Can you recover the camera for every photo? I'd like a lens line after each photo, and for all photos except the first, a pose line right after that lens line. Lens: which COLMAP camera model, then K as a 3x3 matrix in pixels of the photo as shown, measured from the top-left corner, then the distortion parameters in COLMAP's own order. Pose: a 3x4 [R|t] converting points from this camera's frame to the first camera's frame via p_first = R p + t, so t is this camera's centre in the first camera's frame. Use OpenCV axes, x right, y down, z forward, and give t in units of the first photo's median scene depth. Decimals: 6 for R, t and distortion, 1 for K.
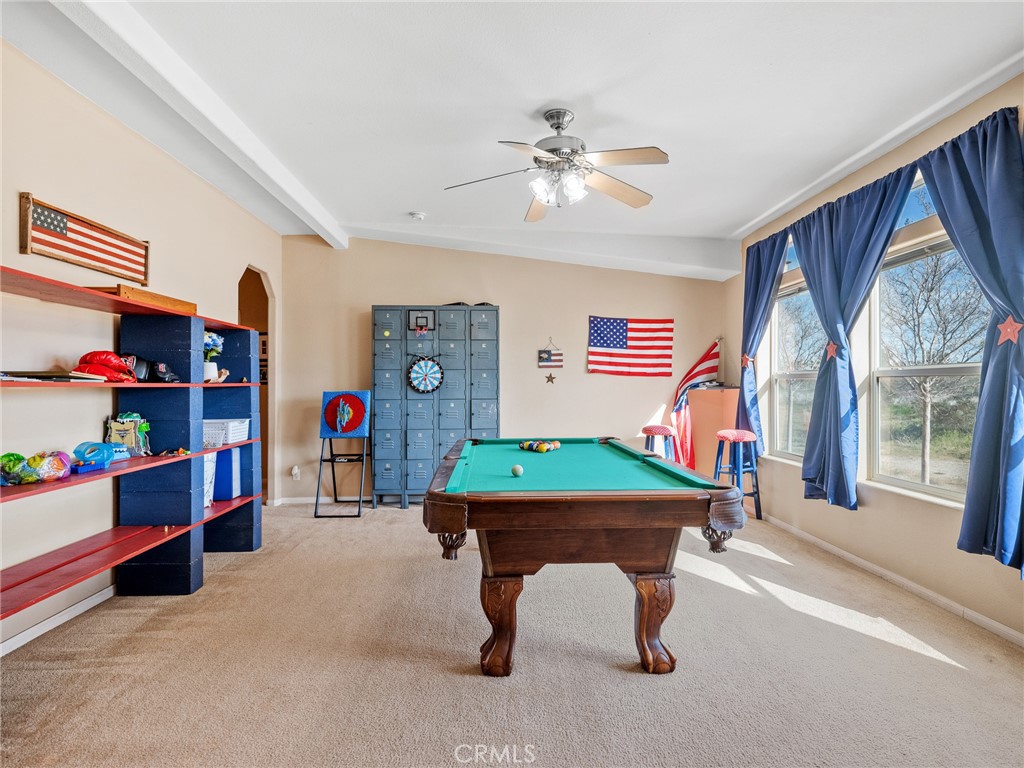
lens RADIAL K [[559.9, 0, 512.8], [0, 559.9, 385.2], [0, 0, 1]] dist [-0.000418, -0.000026]
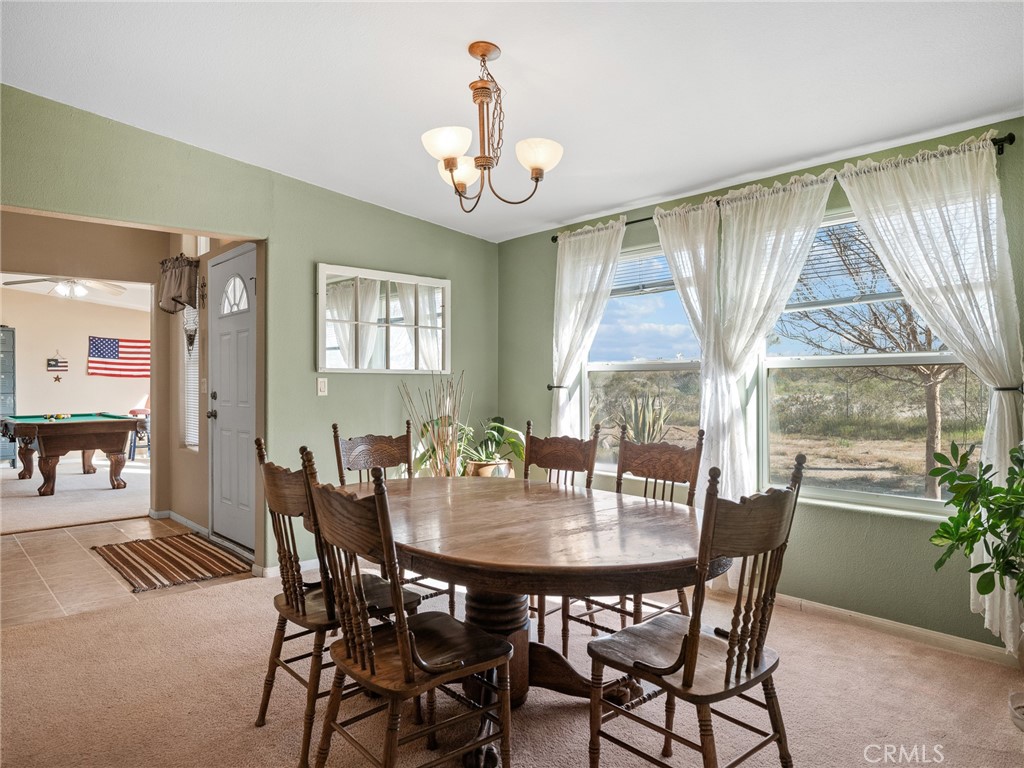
lens RADIAL K [[669.0, 0, 510.4], [0, 669.0, 385.6], [0, 0, 1]] dist [-0.002062, -0.000607]
pose [[0.767143, -0.005522, 0.641452, -0.140379], [0.004326, 0.999985, 0.003435, 0.004514], [-0.641461, 0.000140, 0.767156, -1.052139]]
